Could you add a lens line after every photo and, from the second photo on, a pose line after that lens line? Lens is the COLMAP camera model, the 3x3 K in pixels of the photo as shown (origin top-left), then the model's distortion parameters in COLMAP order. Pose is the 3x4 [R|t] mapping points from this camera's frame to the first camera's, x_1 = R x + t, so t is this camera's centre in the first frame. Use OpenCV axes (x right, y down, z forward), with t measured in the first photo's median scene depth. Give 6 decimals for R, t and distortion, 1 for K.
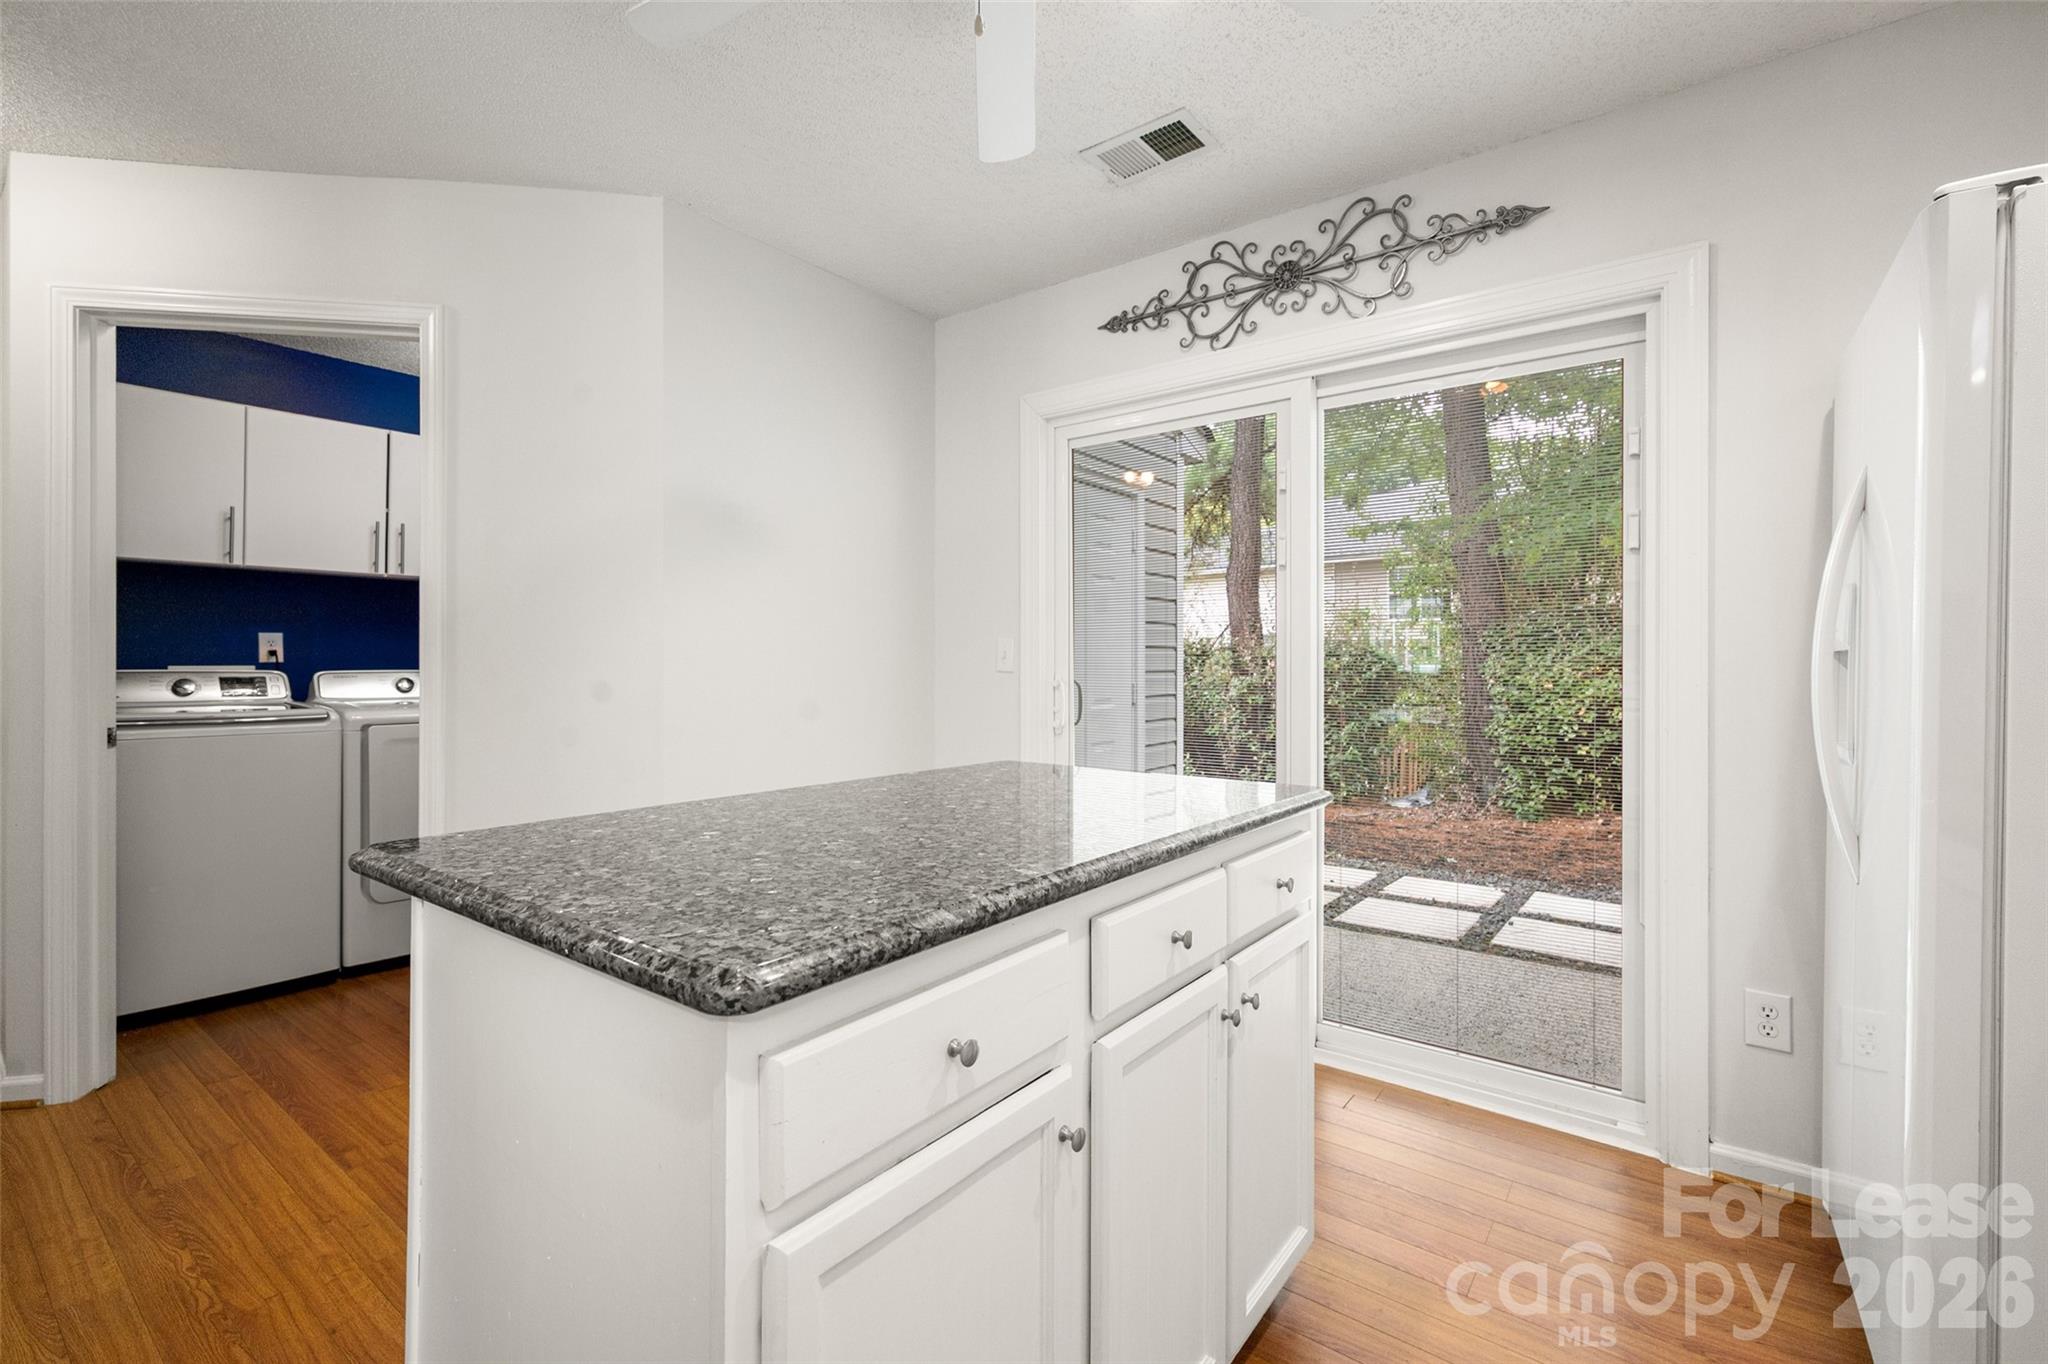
lens RADIAL K [[896.9, 0, 1024.4], [0, 896.9, 663.7], [0, 0, 1]] dist [-0.000791, -0.000186]
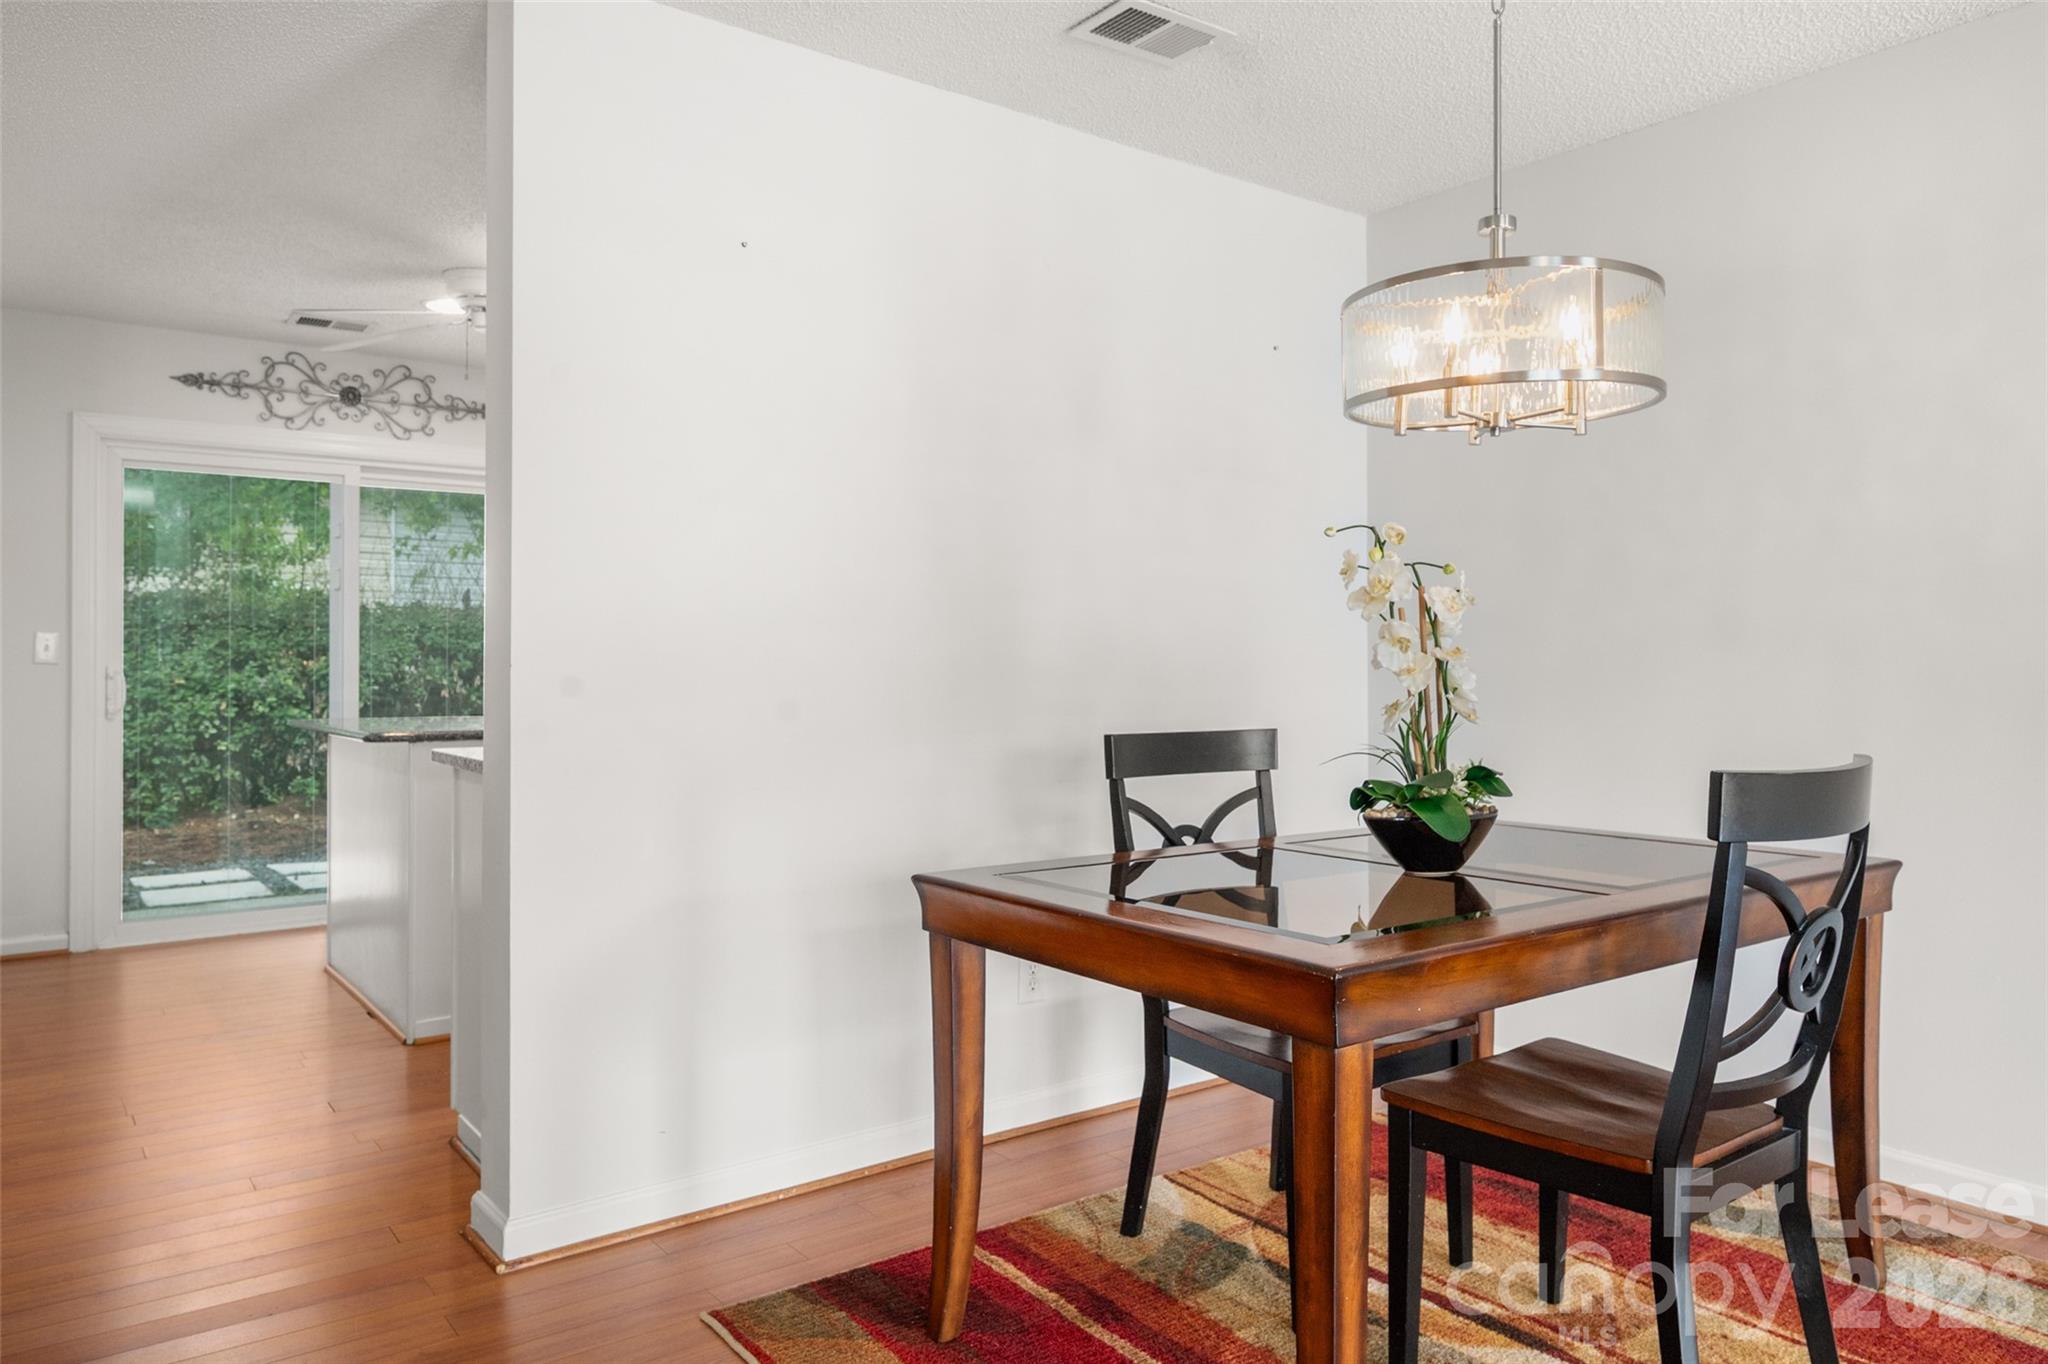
lens RADIAL K [[1365.0, 0, 1015.9], [0, 1365.0, 655.2], [0, 0, 1]] dist [-0.005614, -0.000356]
pose [[0.273219, 0.000703, 0.961952, -0.580030], [0.001034, 0.999999, -0.001025, -0.000107], [-0.961951, 0.001275, 0.273218, -0.248397]]
